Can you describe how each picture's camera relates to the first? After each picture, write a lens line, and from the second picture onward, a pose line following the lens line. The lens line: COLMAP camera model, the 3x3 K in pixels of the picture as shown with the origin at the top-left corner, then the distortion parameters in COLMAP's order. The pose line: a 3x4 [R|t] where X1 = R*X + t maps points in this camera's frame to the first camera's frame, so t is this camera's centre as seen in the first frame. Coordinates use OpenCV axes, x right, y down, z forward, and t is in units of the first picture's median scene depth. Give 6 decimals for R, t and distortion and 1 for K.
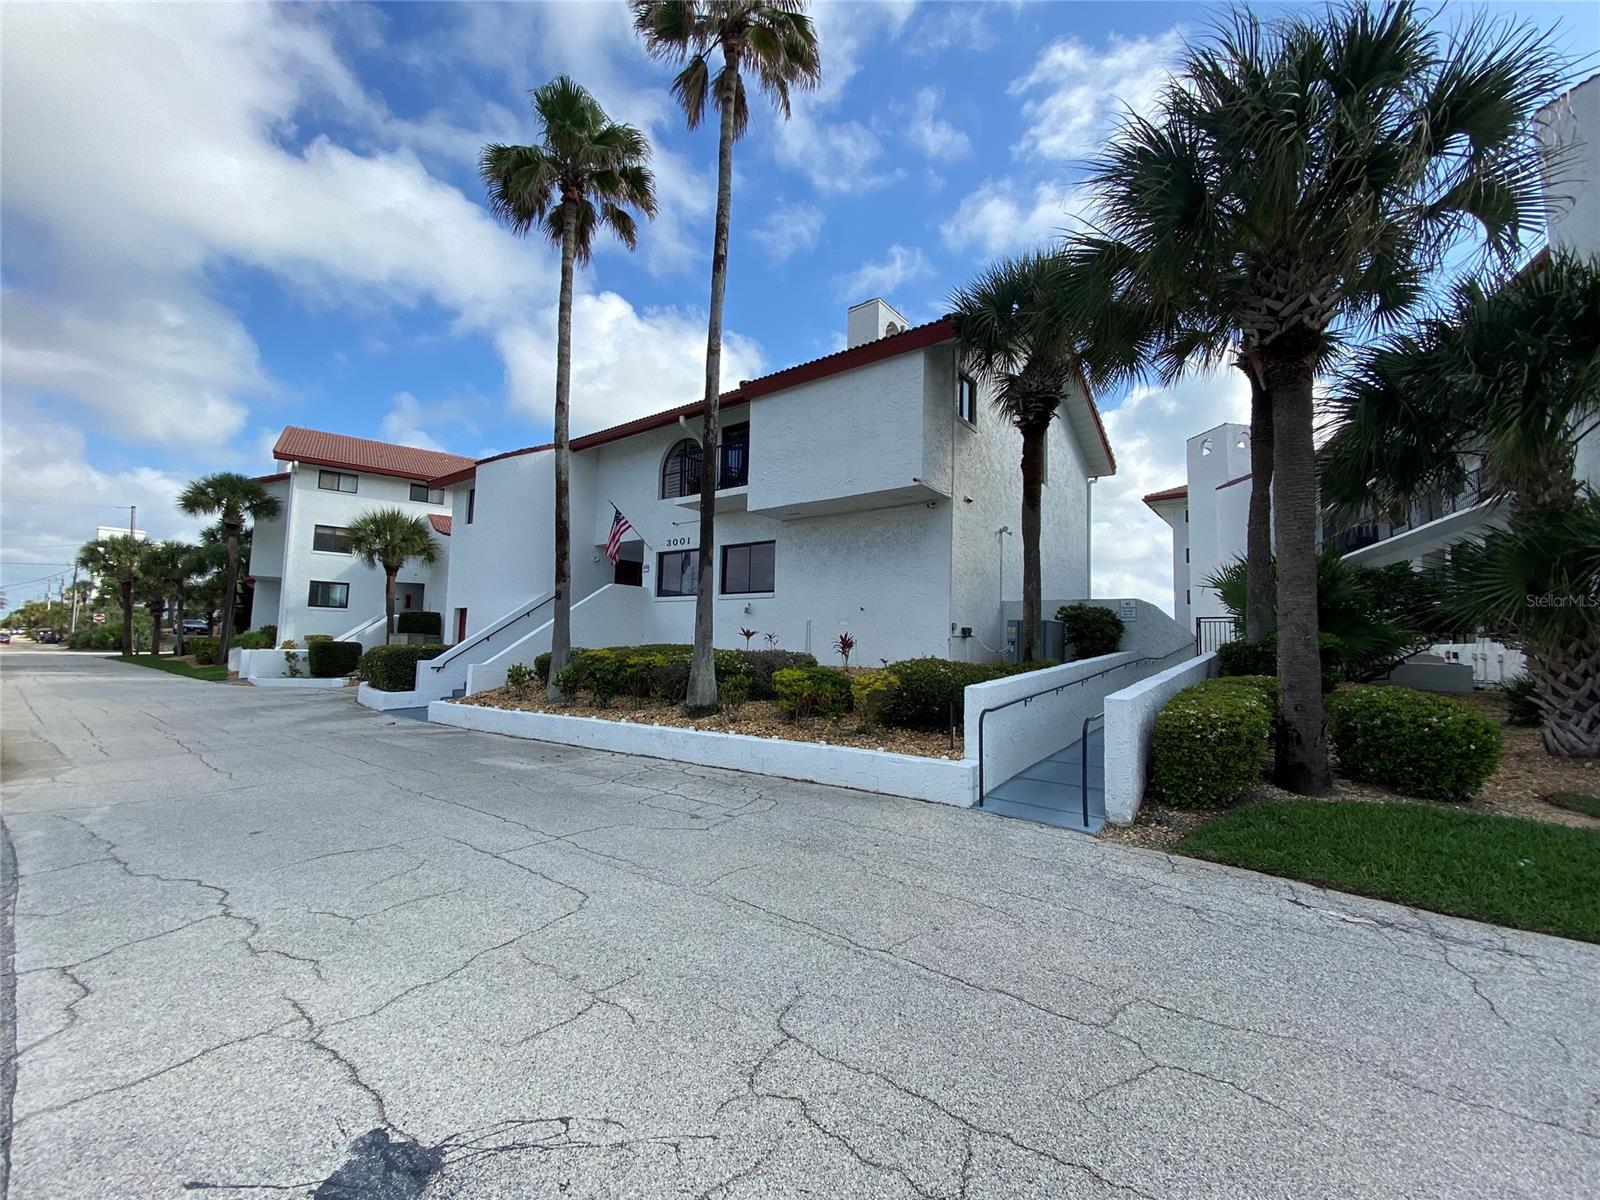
lens RADIAL K [[652.5, 0, 808.9], [0, 652.5, 593.6], [0, 0, 1]] dist [0.047423, -0.035175]
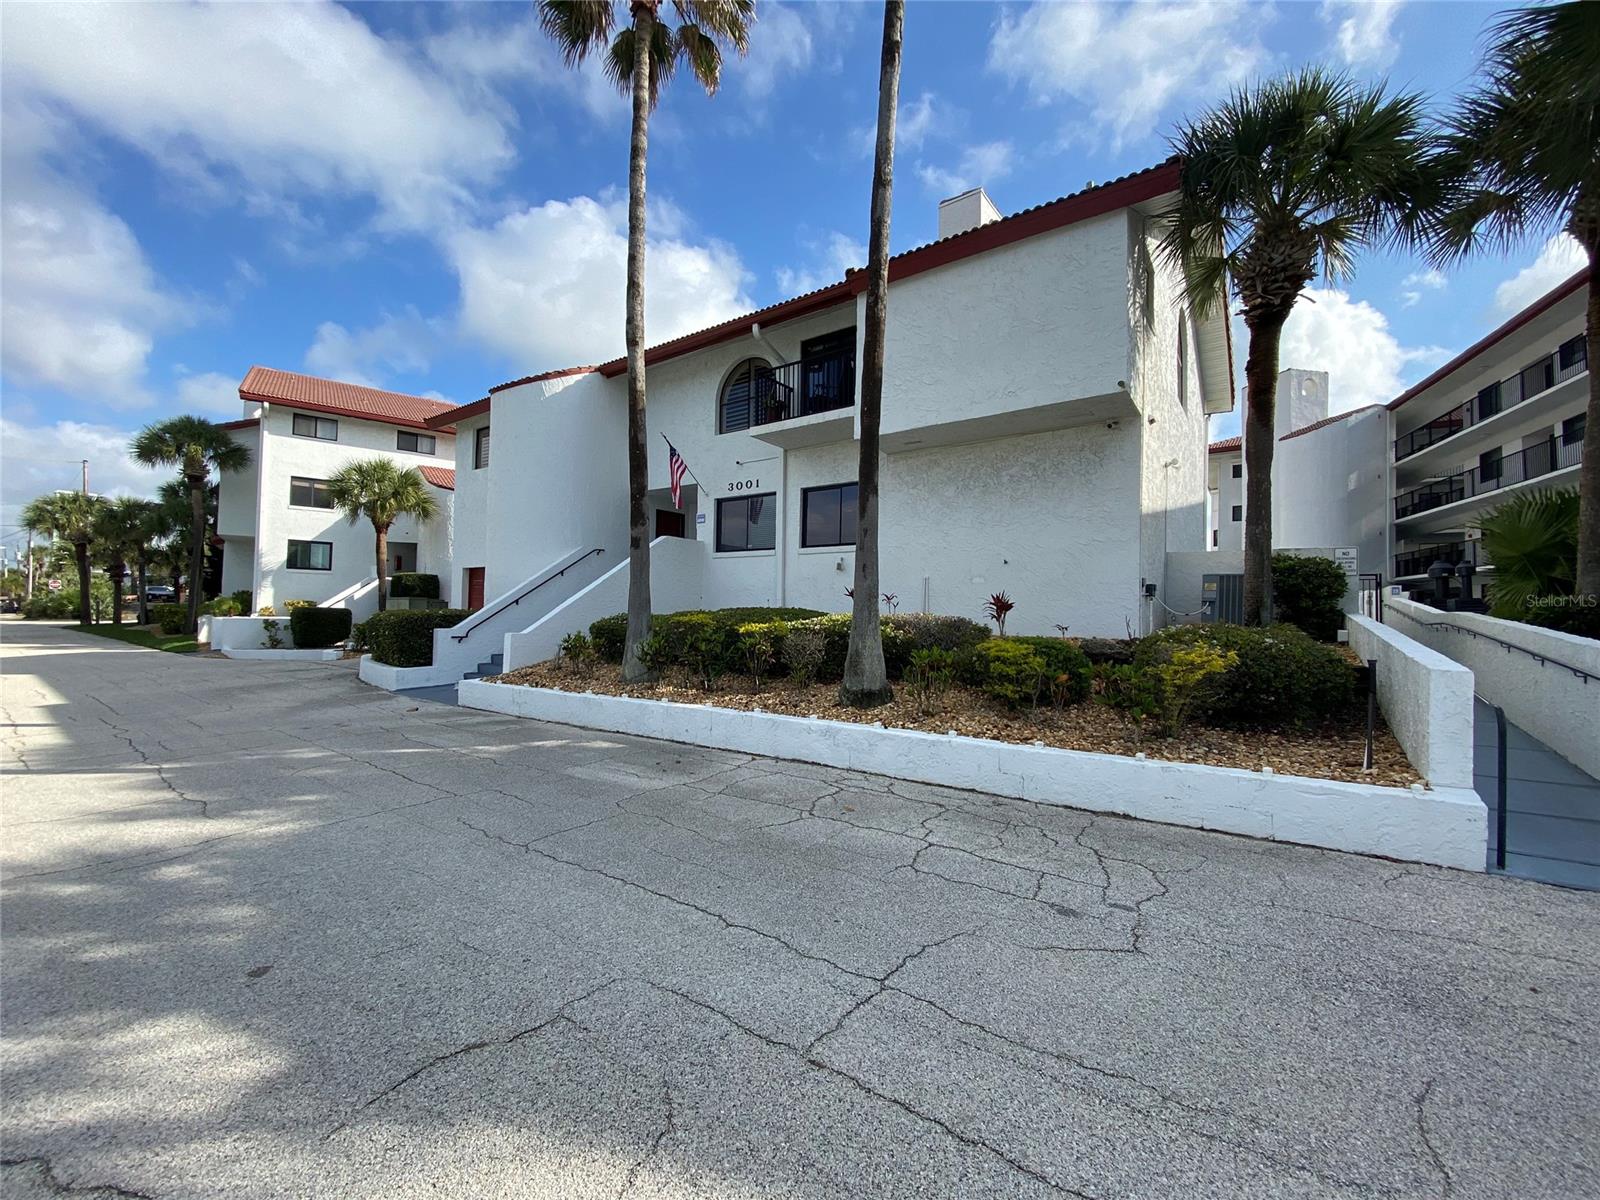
lens RADIAL K [[652.5, 0, 808.9], [0, 652.5, 593.6], [0, 0, 1]] dist [0.047423, -0.035175]
pose [[0.999638, -0.003786, 0.026619, -0.133799], [0.002432, 0.998710, 0.050718, 0.015726], [-0.026776, -0.050635, 0.998358, 0.155912]]
